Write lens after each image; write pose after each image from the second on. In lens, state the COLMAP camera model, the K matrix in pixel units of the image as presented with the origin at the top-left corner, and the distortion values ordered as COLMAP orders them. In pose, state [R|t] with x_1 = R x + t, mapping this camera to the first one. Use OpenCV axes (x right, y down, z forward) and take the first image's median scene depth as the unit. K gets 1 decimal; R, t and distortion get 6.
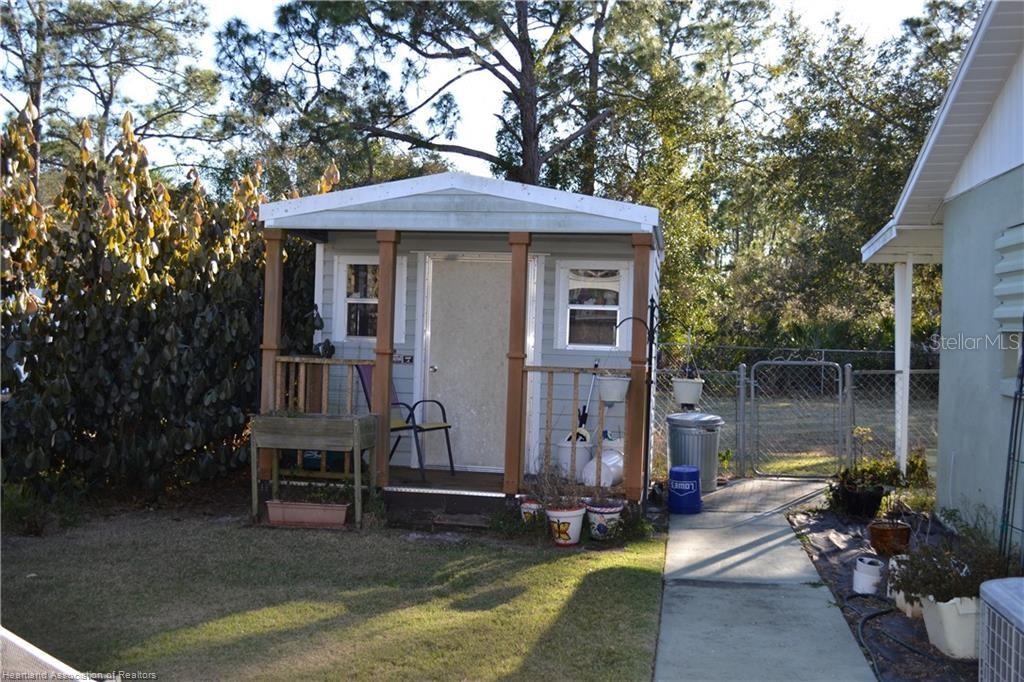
lens RADIAL K [[1077.8, 0, 512.0], [0, 1077.8, 341.0], [0, 0, 1]] dist [-0.109686, -0.000829]
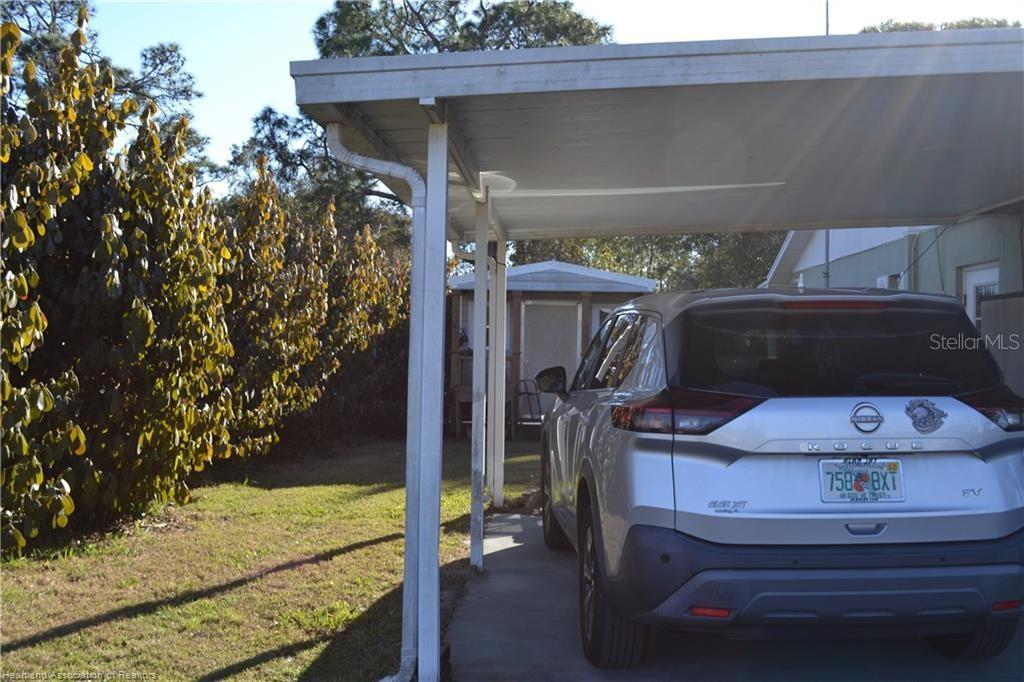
lens RADIAL K [[1081.0, 0, 512.0], [0, 1081.0, 341.0], [0, 0, 1]] dist [-0.016103, -0.002301]
pose [[0.992651, -0.013630, 0.120244, -0.128441], [0.015853, 0.999720, -0.017553, 0.008444], [-0.119971, 0.019330, 0.992589, -0.337587]]
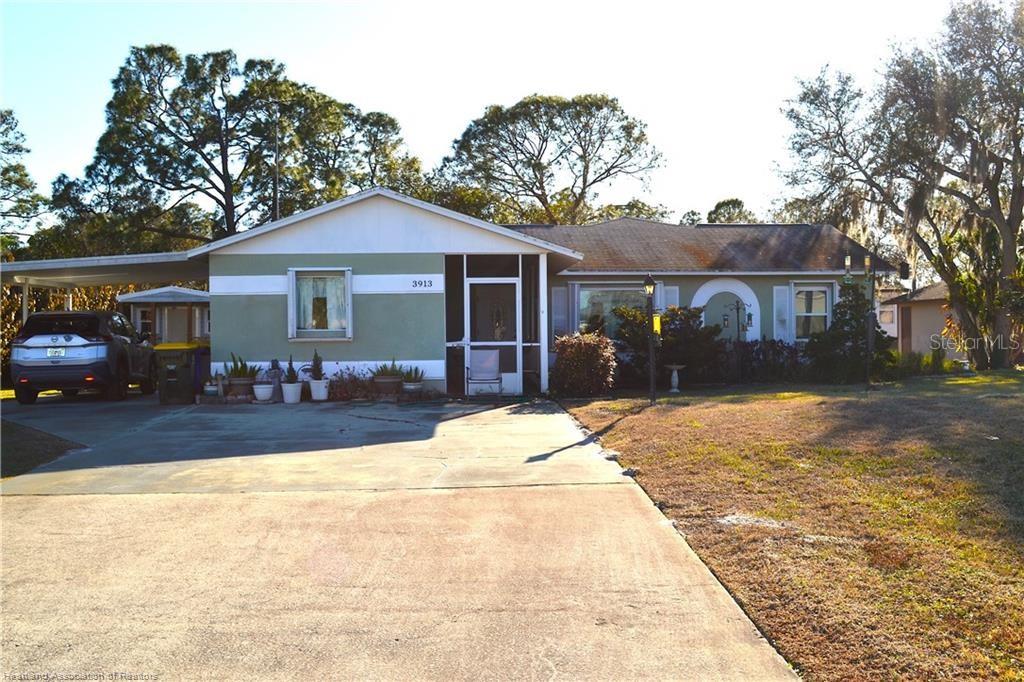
lens RADIAL K [[1081.0, 0, 512.0], [0, 1081.0, 341.0], [0, 0, 1]] dist [-0.016103, -0.002301]
pose [[0.977727, -0.033149, 0.207245, 0.114799], [0.035766, 0.999321, -0.008897, 0.039354], [-0.206809, 0.016111, 0.978249, -1.043446]]
